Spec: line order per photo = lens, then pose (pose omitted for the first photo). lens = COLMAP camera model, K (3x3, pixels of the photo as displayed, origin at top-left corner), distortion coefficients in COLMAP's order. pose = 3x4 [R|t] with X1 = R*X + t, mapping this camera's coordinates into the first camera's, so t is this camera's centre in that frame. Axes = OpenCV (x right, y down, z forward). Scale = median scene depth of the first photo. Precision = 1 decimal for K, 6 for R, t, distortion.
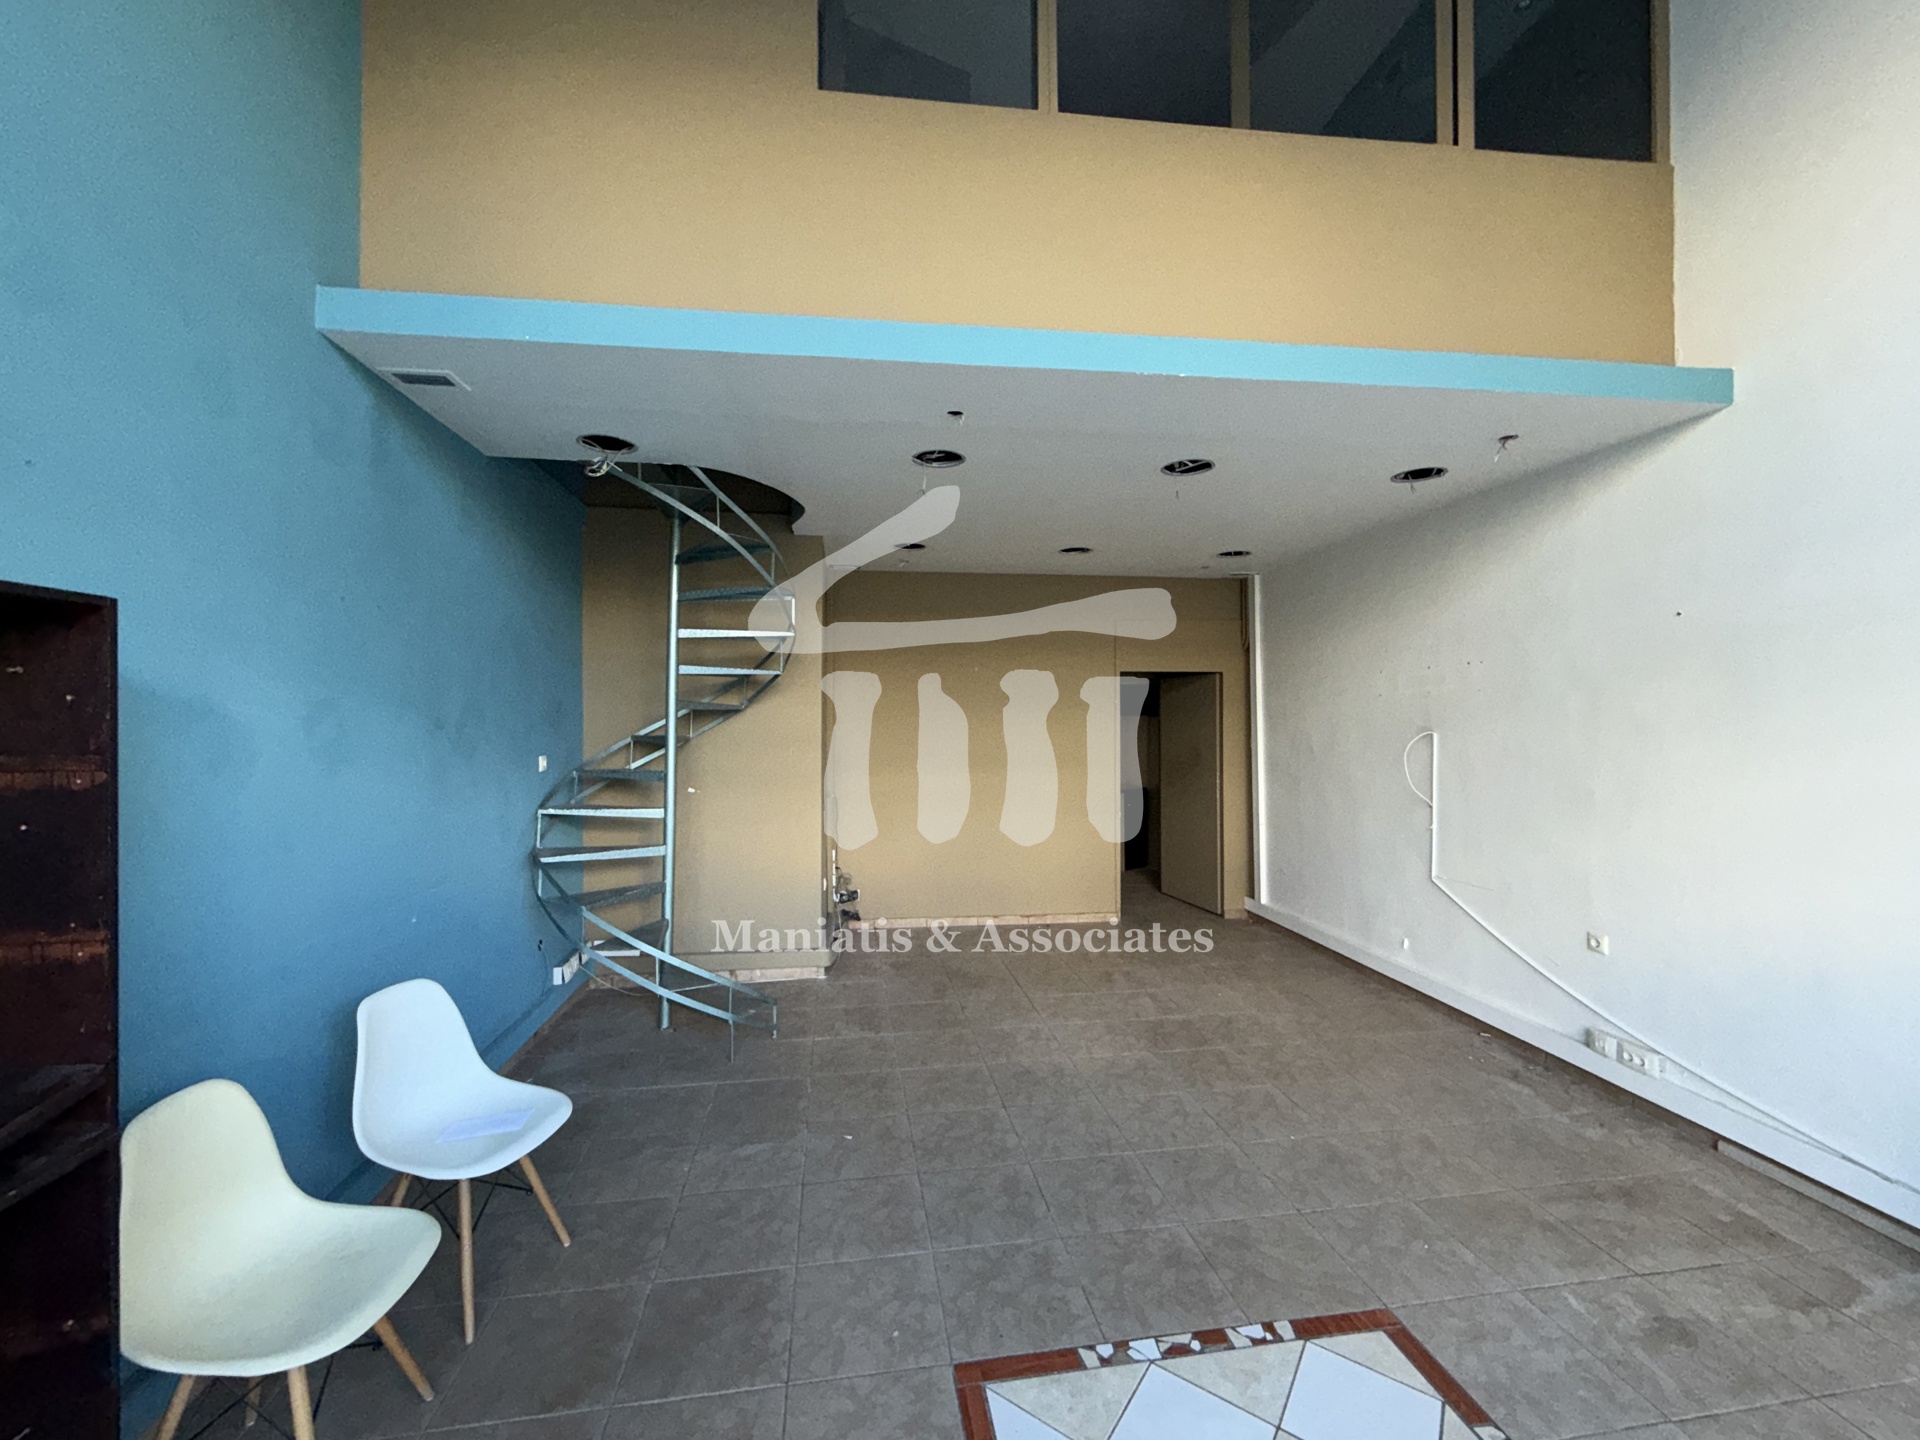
lens RADIAL K [[761.4, 0, 955.4], [0, 761.4, 719.1], [0, 0, 1]] dist [-0.000879, 0.000187]
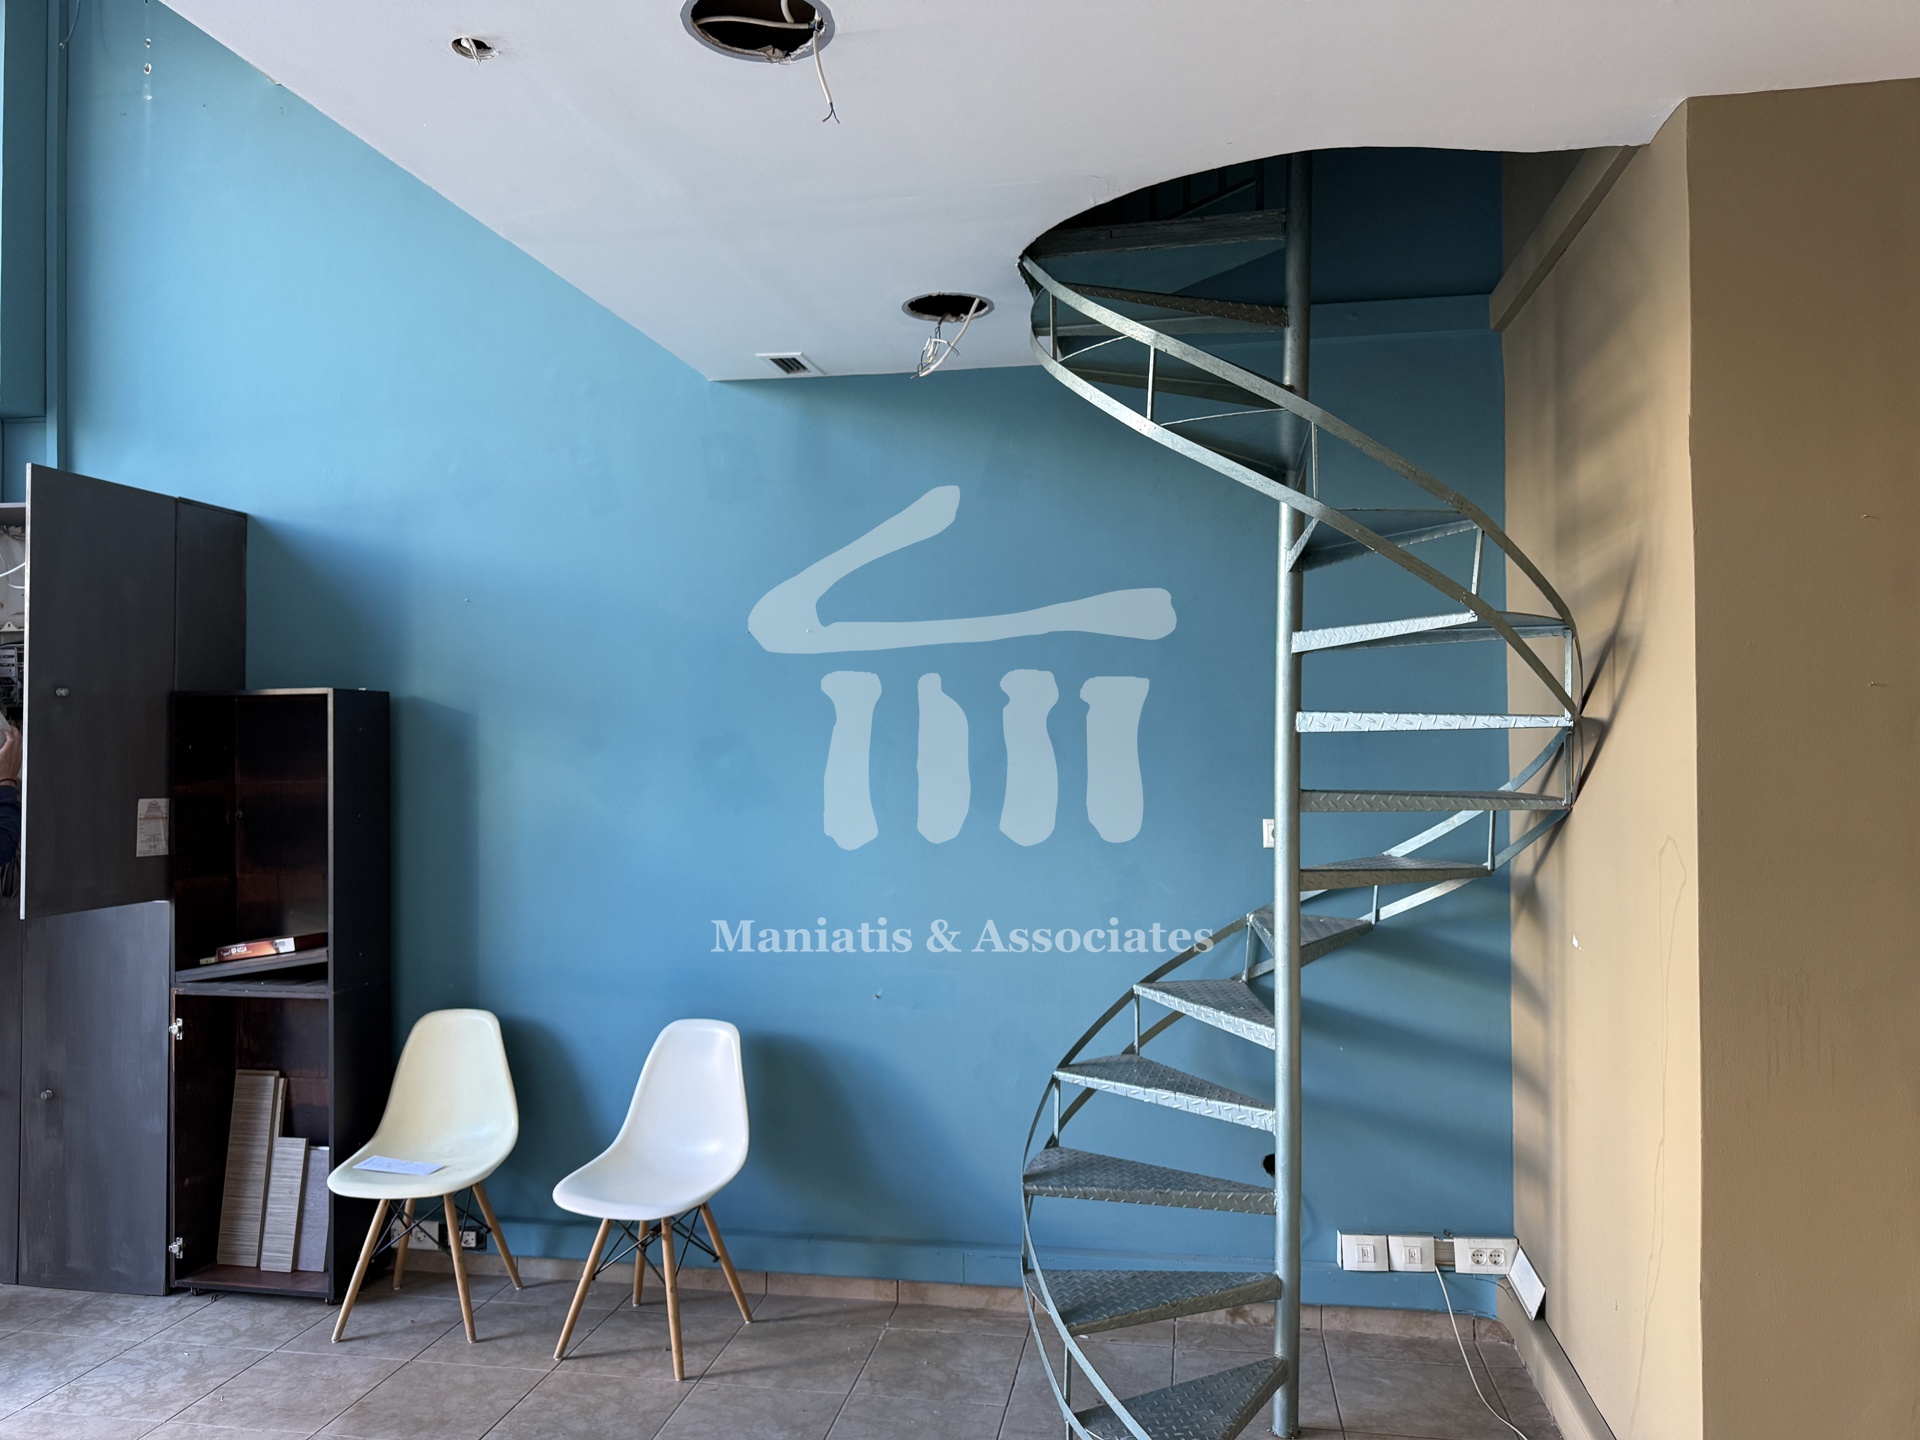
lens RADIAL K [[1351.5, 0, 958.6], [0, 1351.5, 726.1], [0, 0, 1]] dist [0.041968, -0.049797]
pose [[-0.318298, -0.014936, -0.947873, 0.518911], [0.005745, 0.999827, -0.017684, -0.003672], [0.947973, -0.011075, -0.318158, 1.229215]]
